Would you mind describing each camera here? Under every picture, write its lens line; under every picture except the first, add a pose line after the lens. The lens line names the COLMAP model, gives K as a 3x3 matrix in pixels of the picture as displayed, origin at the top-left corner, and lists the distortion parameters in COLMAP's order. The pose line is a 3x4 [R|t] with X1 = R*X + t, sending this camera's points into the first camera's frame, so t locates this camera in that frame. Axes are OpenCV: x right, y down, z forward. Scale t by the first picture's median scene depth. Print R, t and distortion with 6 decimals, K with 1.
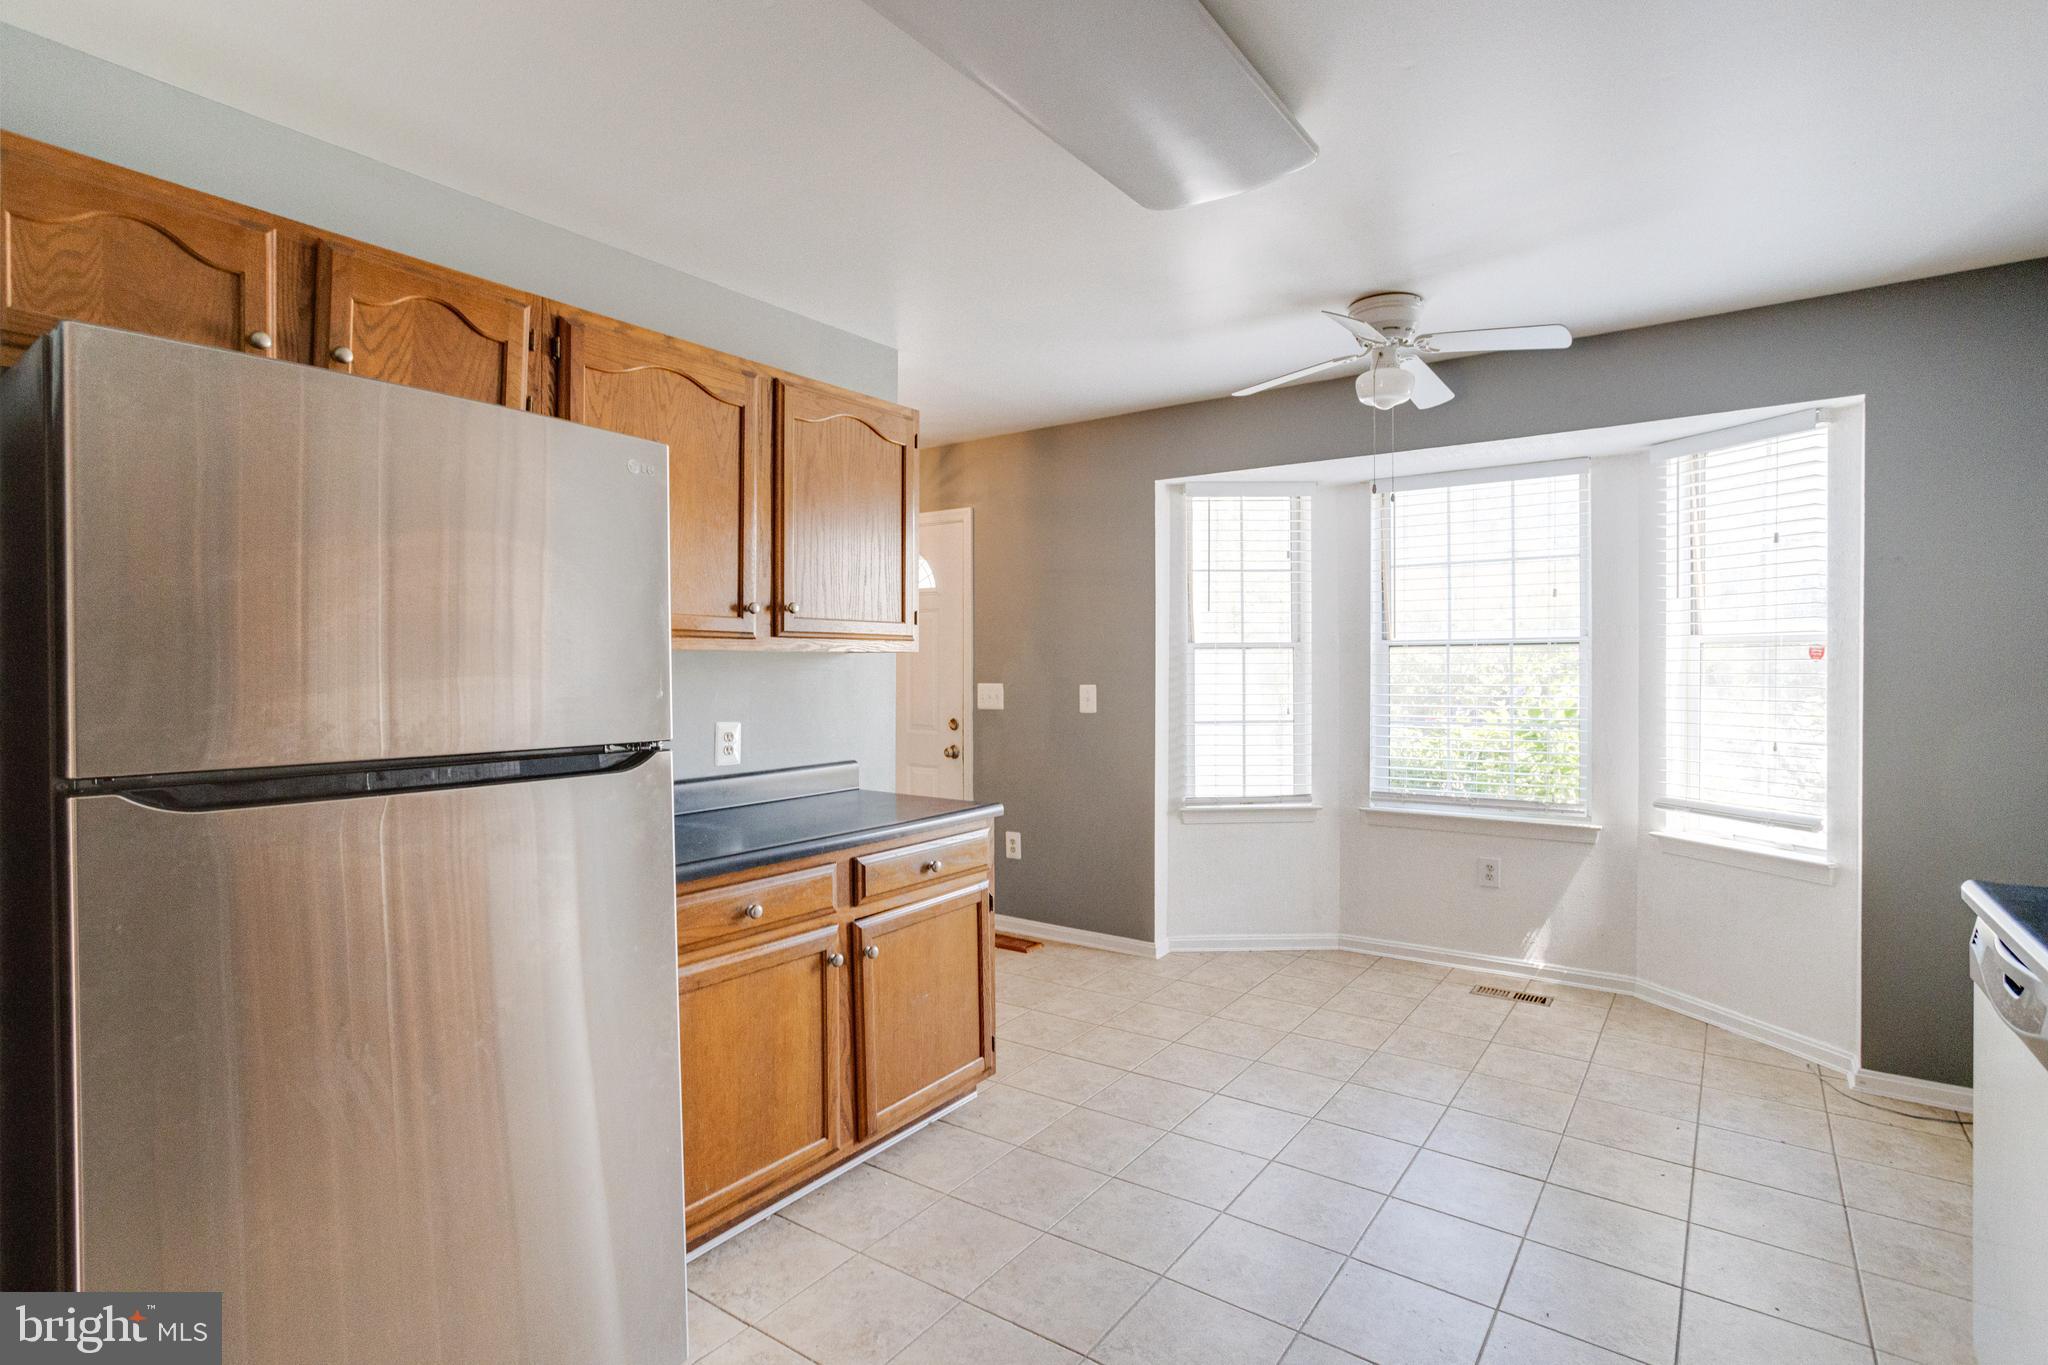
lens RADIAL K [[986.9, 0, 1039.0], [0, 986.9, 678.8], [0, 0, 1]] dist [-0.043251, 0.020143]
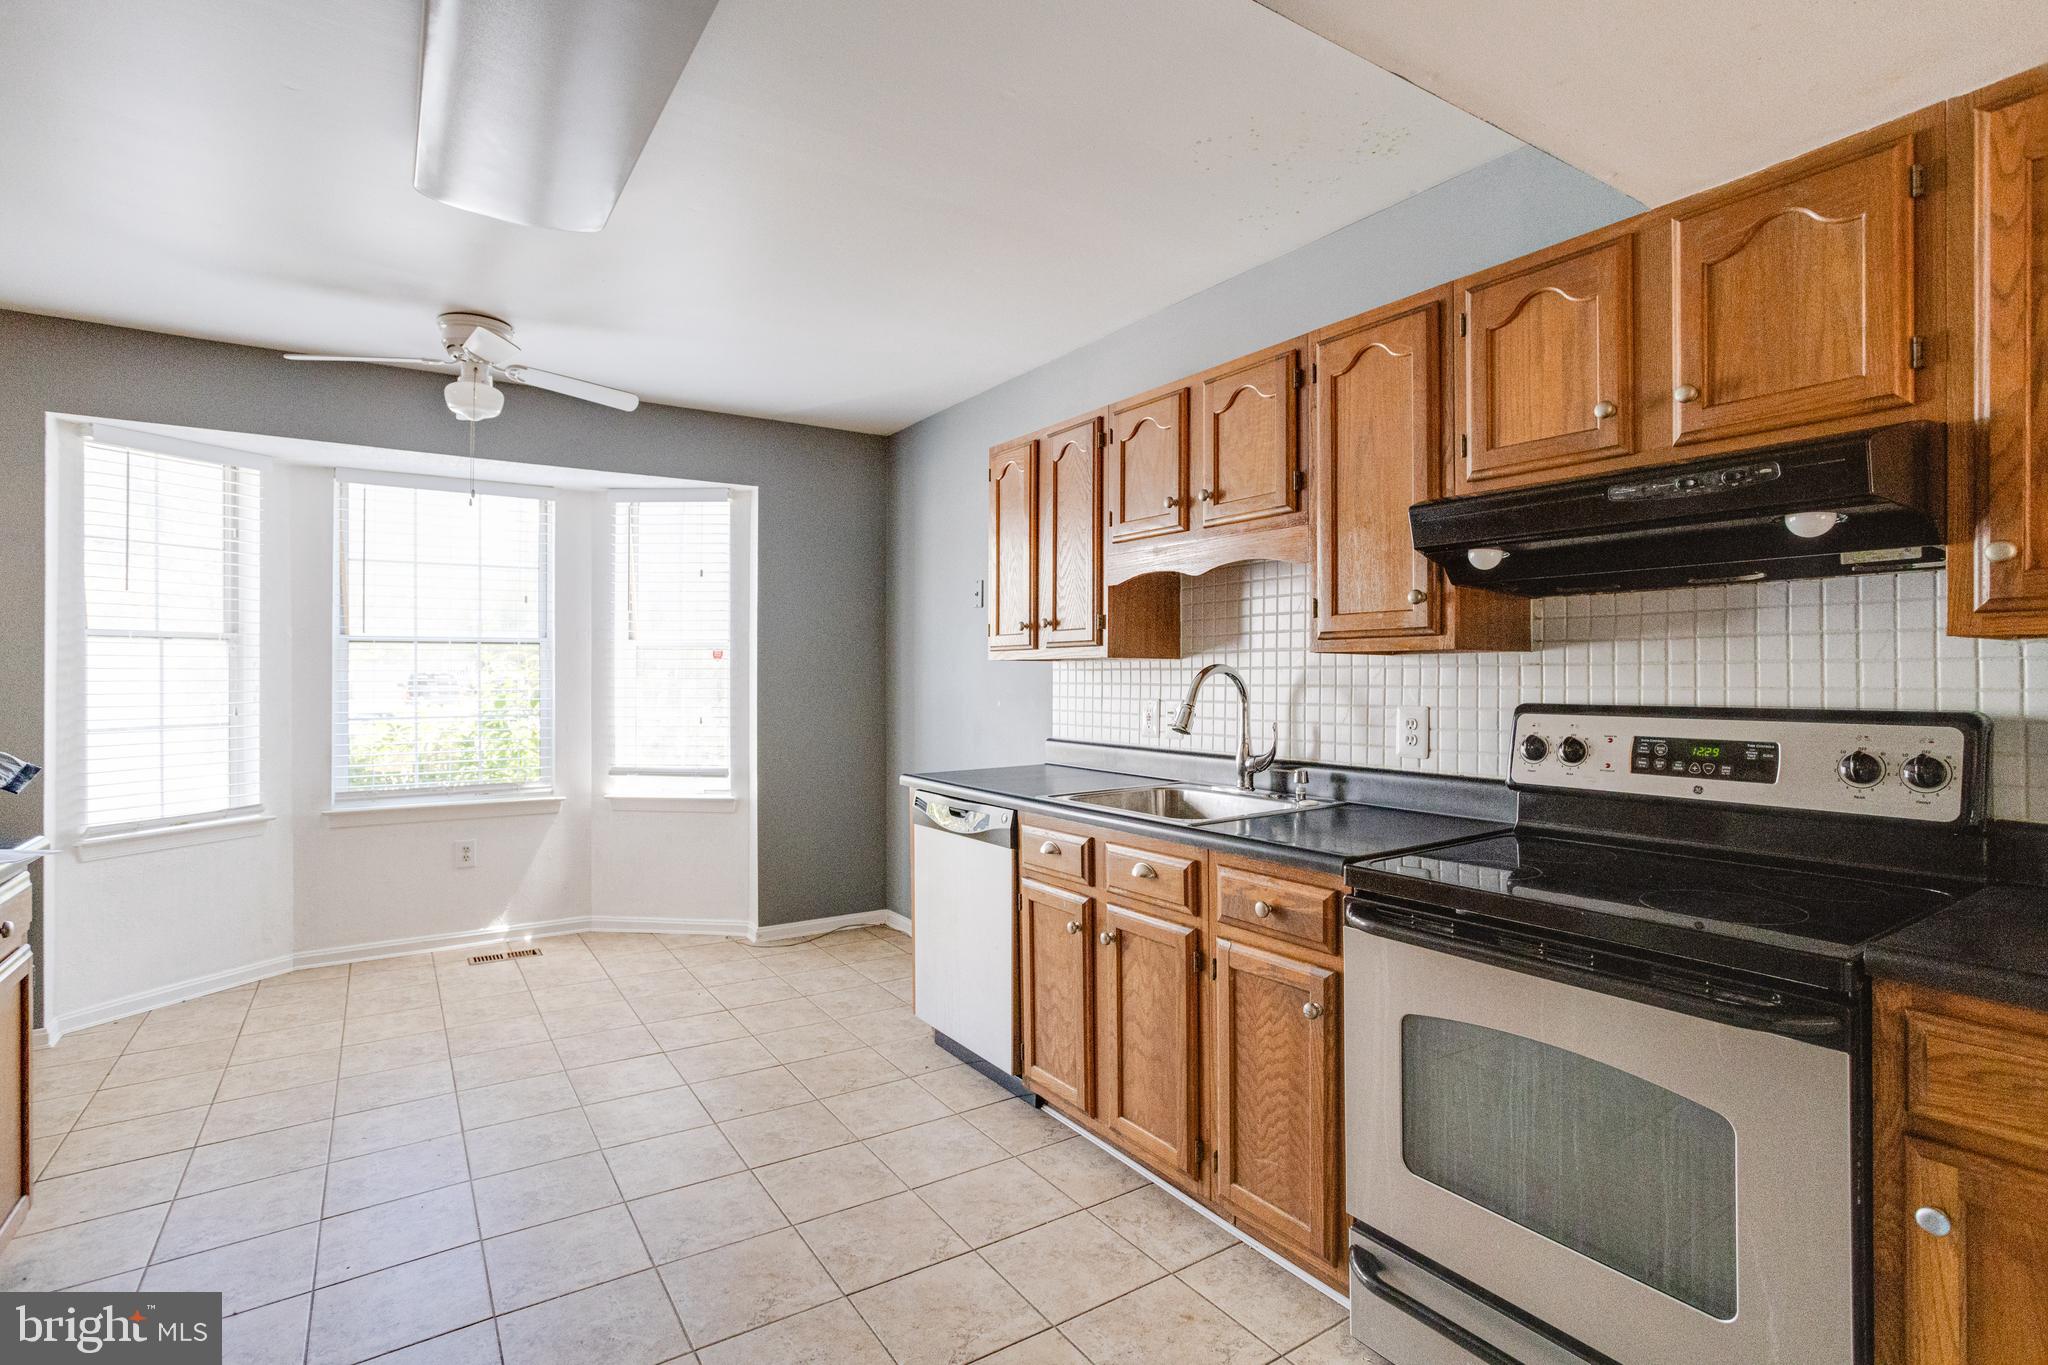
lens RADIAL K [[972.9, 0, 1018.7], [0, 972.9, 676.0], [0, 0, 1]] dist [-0.017430, 0.005154]
pose [[0.354011, 0.000195, 0.935241, -0.365832], [0.008932, 0.999954, -0.003590, 0.012886], [-0.935199, 0.009625, 0.353993, 0.056216]]
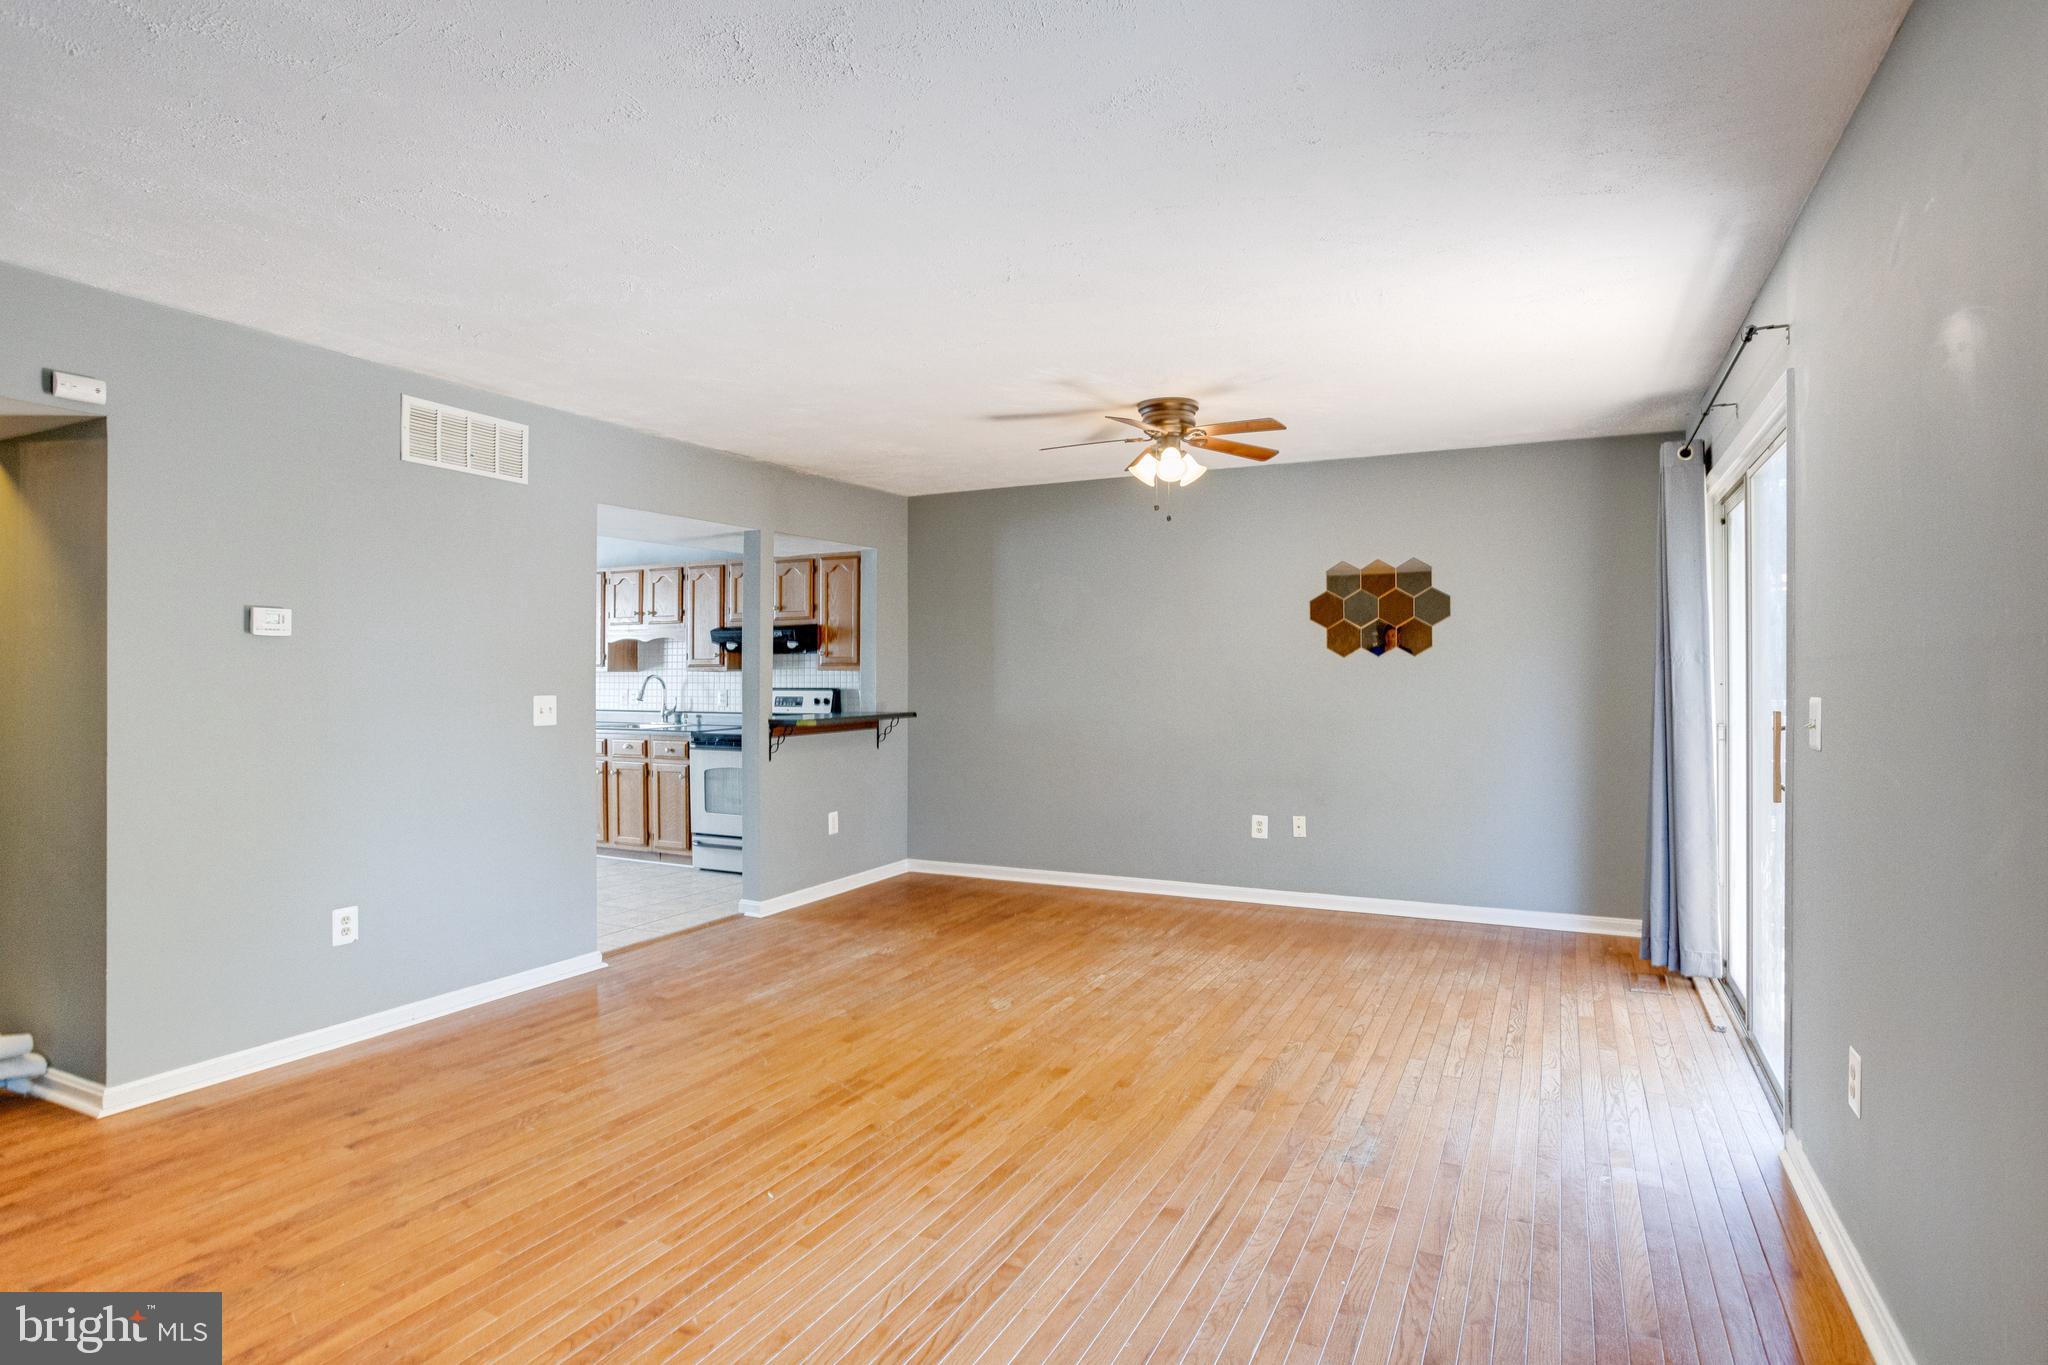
lens RADIAL K [[1097.8, 0, 1020.3], [0, 1097.8, 680.5], [0, 0, 1]] dist [-0.034452, 0.008093]
pose [[-0.159213, -0.001810, 0.987243, -1.965816], [0.008764, 0.999956, 0.003246, 0.013956], [-0.987205, 0.009169, -0.159190, -0.211046]]
